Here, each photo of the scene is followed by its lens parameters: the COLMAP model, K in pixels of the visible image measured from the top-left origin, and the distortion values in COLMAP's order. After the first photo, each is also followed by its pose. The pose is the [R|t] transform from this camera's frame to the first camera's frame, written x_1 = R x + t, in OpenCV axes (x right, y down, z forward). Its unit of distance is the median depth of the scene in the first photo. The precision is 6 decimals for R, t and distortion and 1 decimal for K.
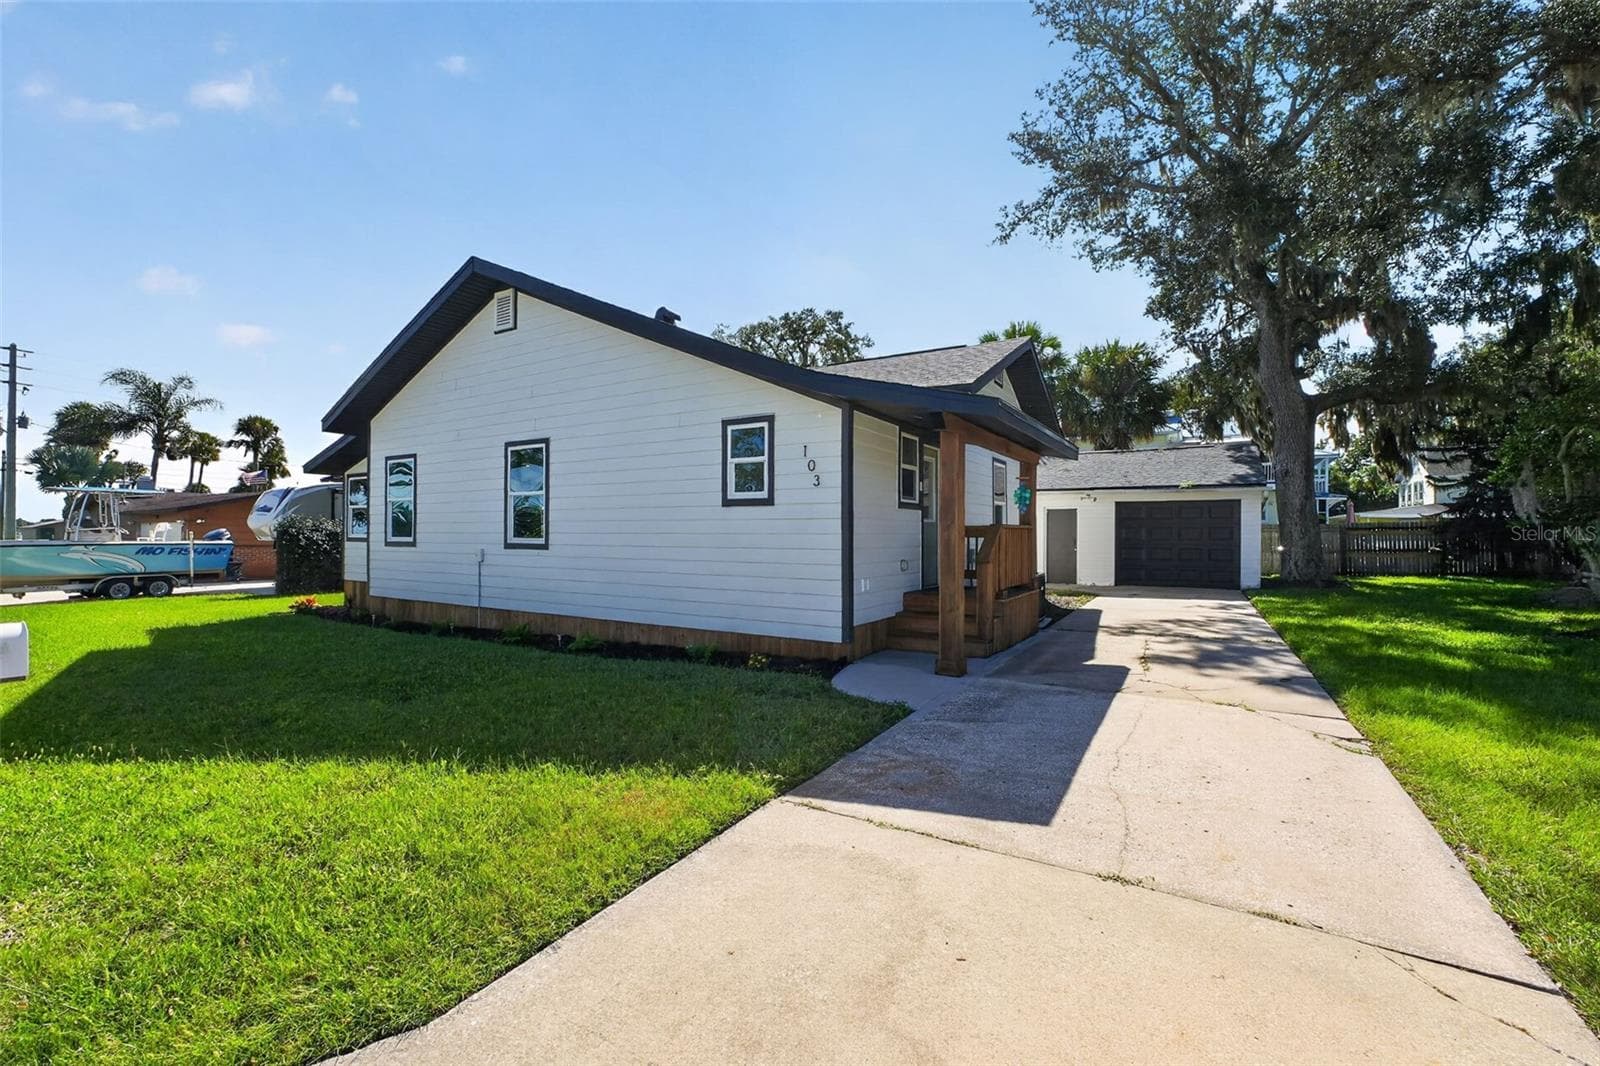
lens RADIAL K [[673.9, 0, 795.5], [0, 673.9, 535.5], [0, 0, 1]] dist [-0.019015, 0.005442]
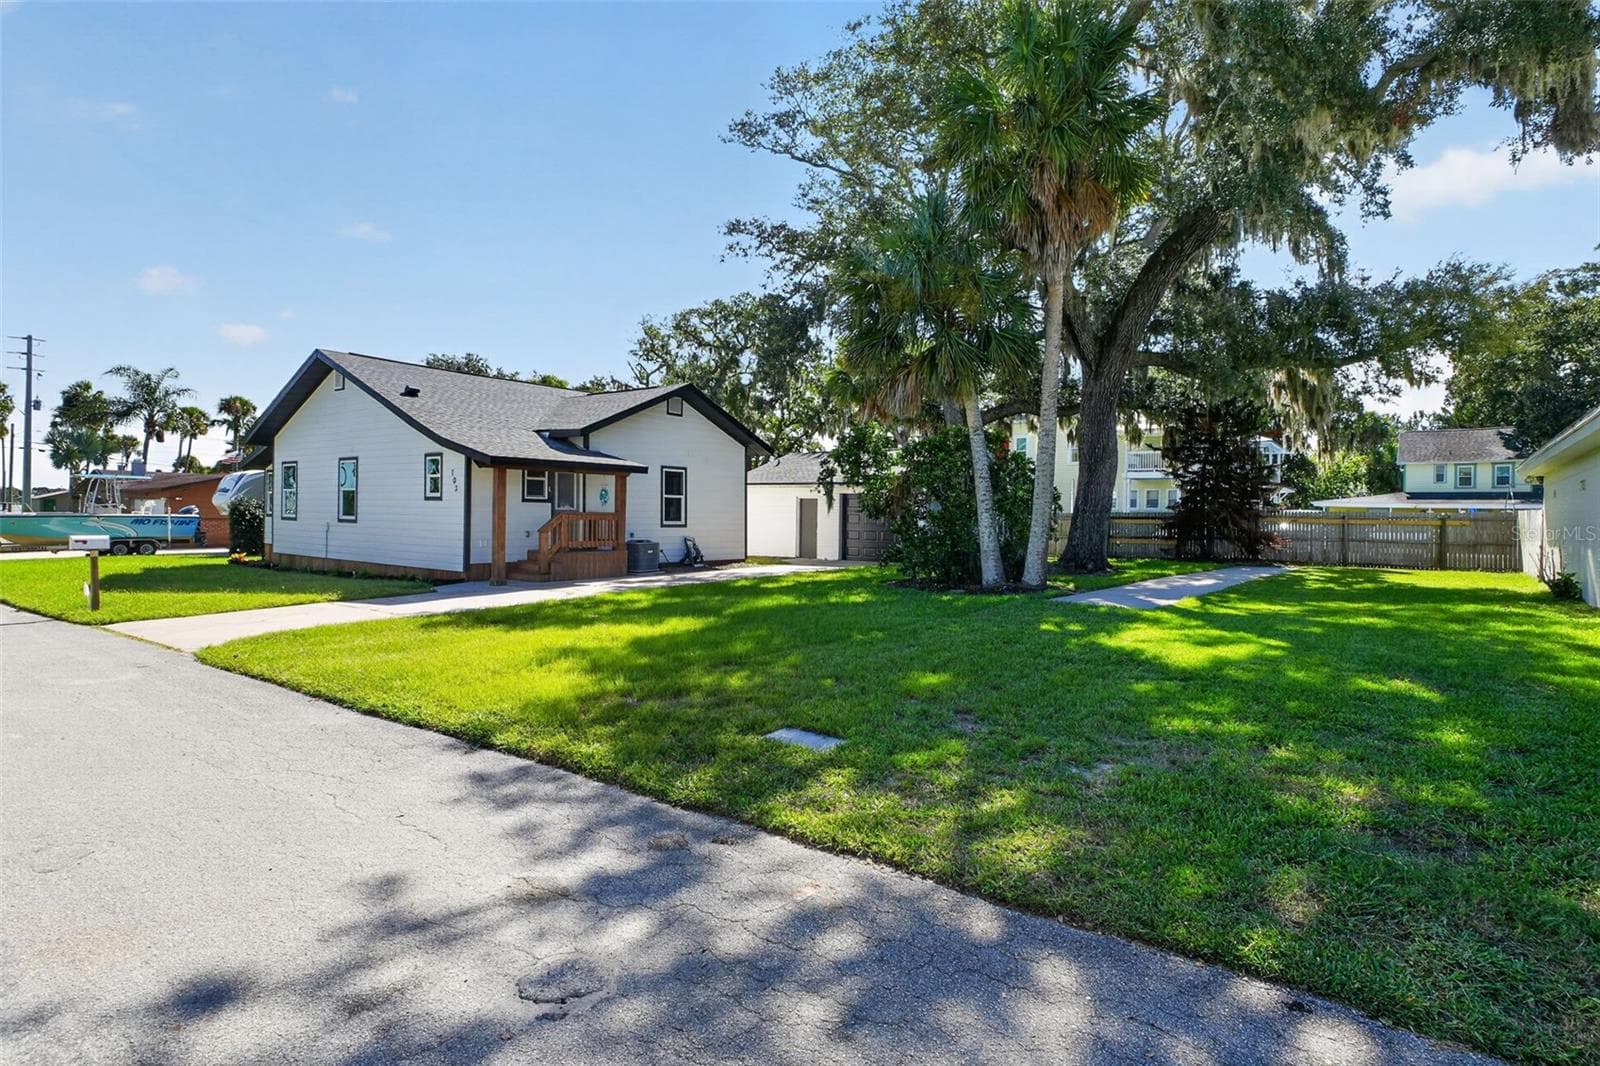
lens RADIAL K [[832.3, 0, 799.4], [0, 832.3, 524.1], [0, 0, 1]] dist [-0.008991, 0.001866]
pose [[0.994800, 0.014932, -0.100750, 0.833040], [-0.014054, 0.999857, 0.009414, -0.010153], [0.100876, -0.007950, 0.994867, -0.846995]]
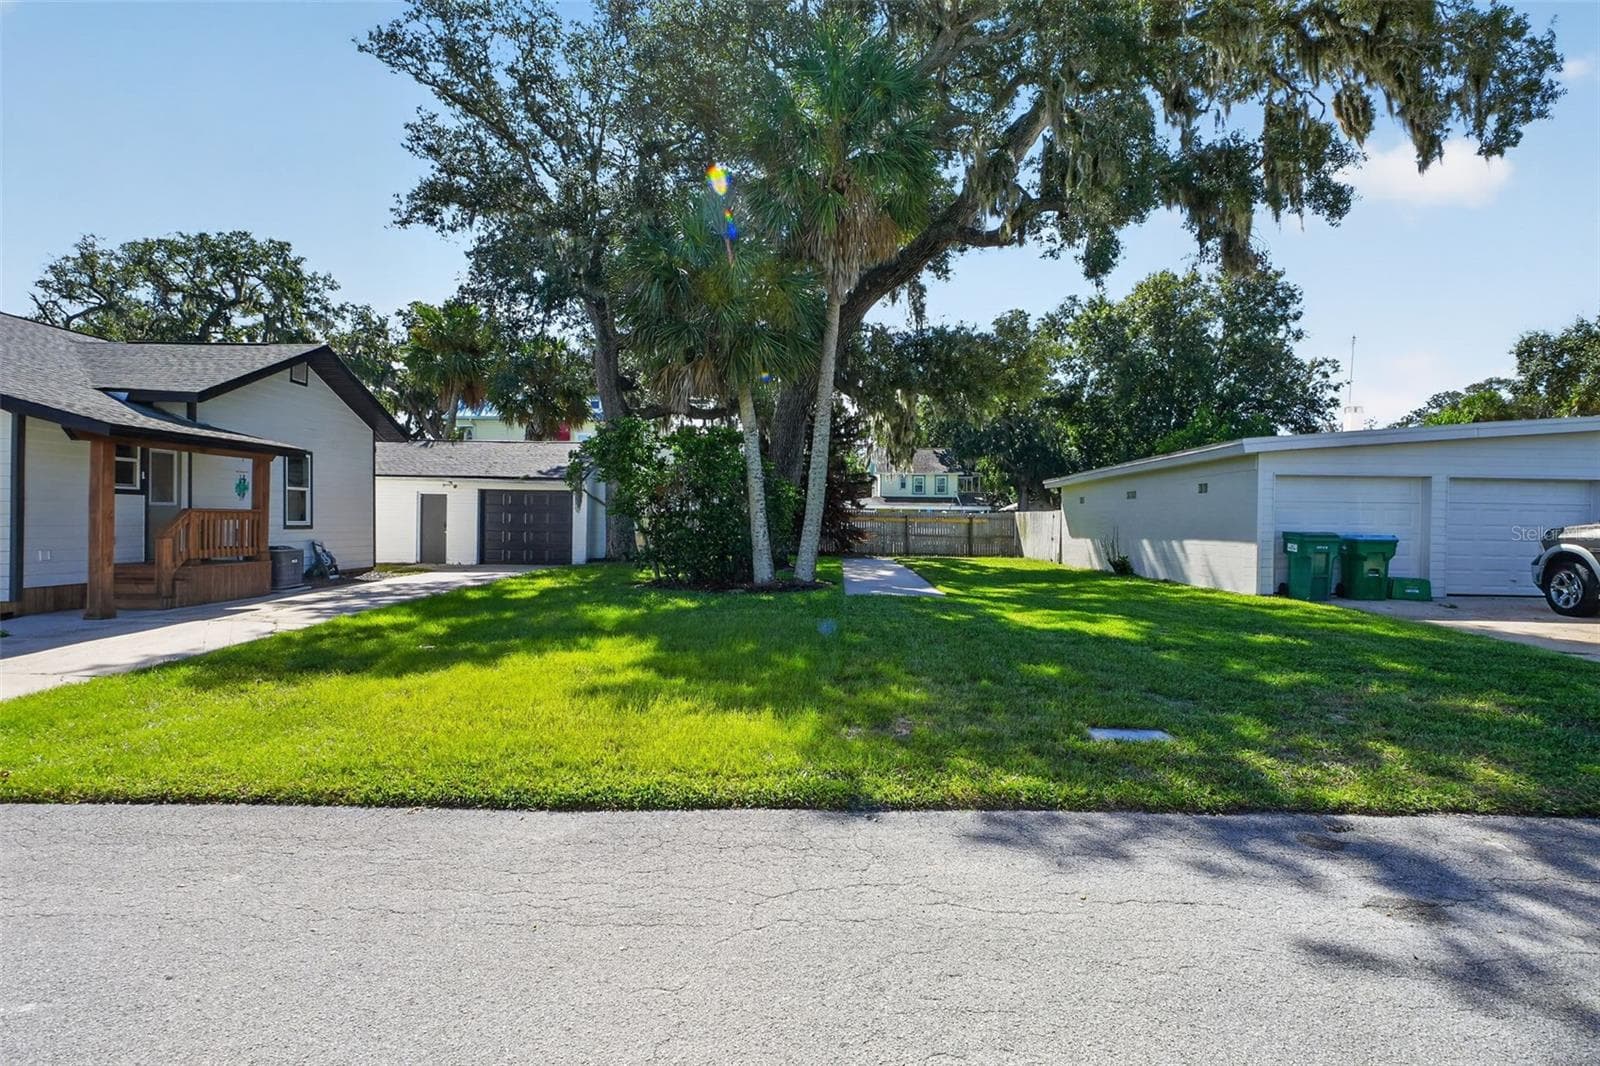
lens RADIAL K [[832.3, 0, 804.7], [0, 832.3, 523.9], [0, 0, 1]] dist [-0.008991, 0.001866]
pose [[0.861371, 0.010814, 0.507862, 0.362986], [-0.013989, 0.999899, 0.002435, -0.005160], [-0.507784, -0.009201, 0.861435, -0.692769]]
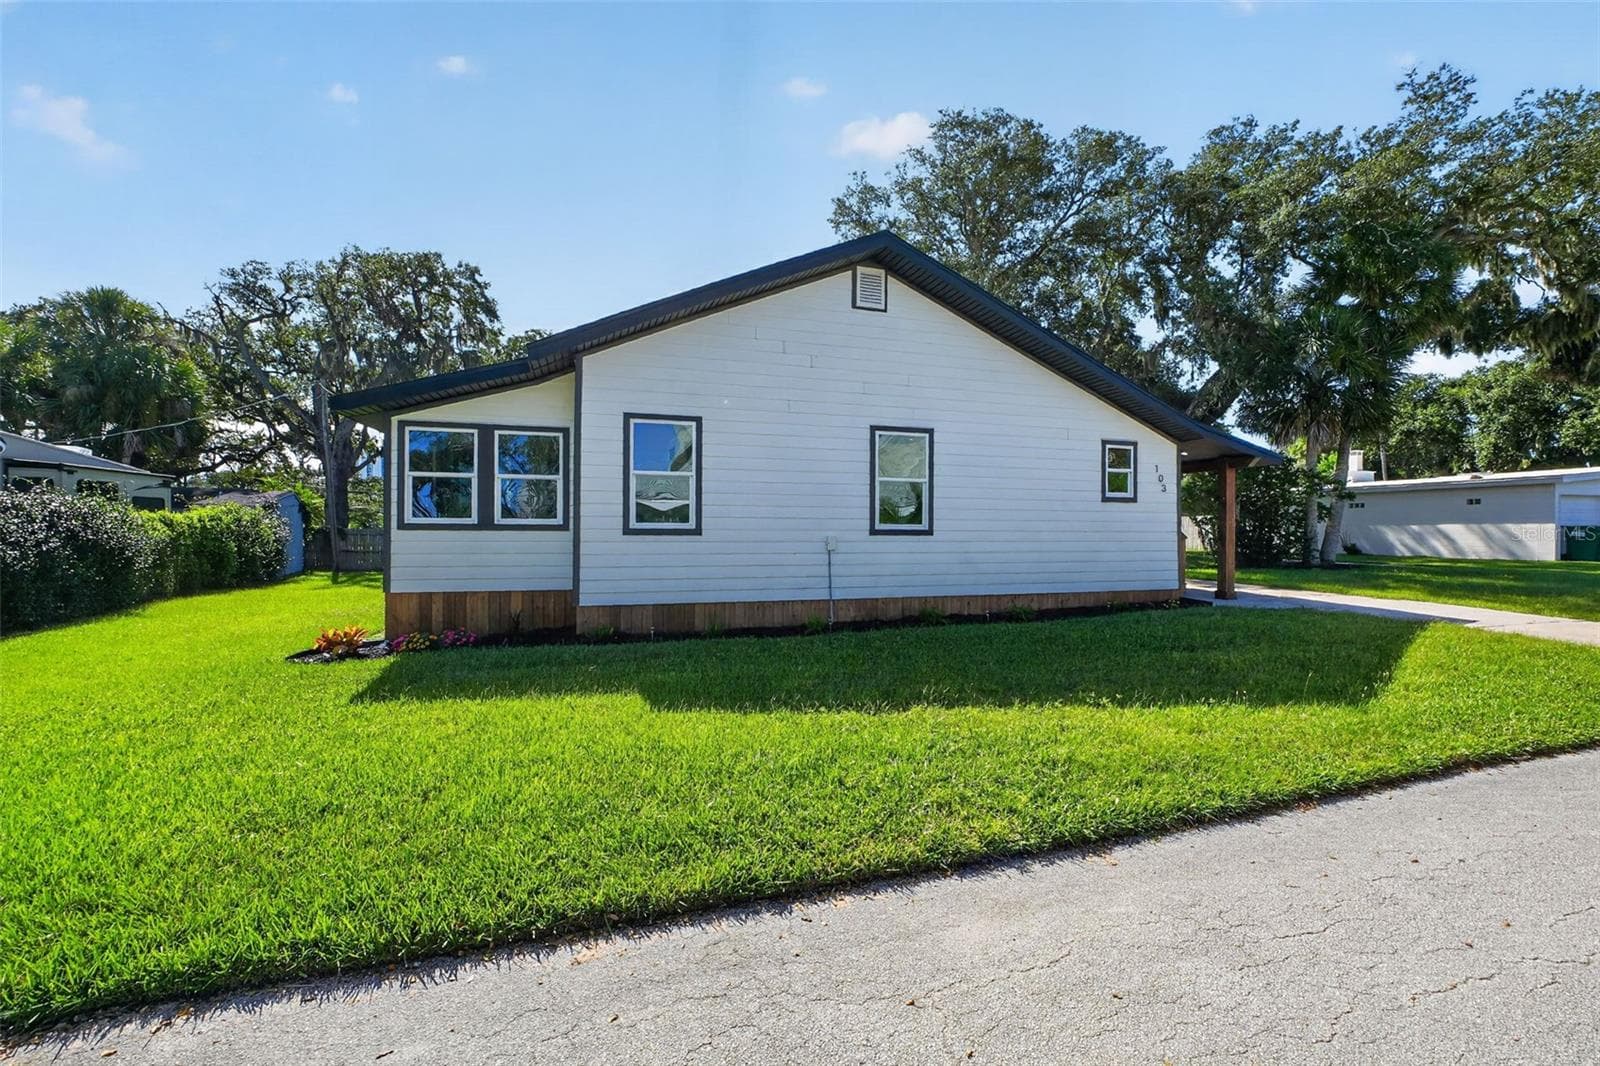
lens RADIAL K [[670.0, 0, 799.6], [0, 670.0, 526.5], [0, 0, 1]] dist [-0.016716, 0.003177]
pose [[0.653926, 0.000747, 0.756558, -1.133362], [-0.003024, 0.999994, 0.001626, 0.005523], [-0.756552, -0.003352, 0.653925, 0.414161]]
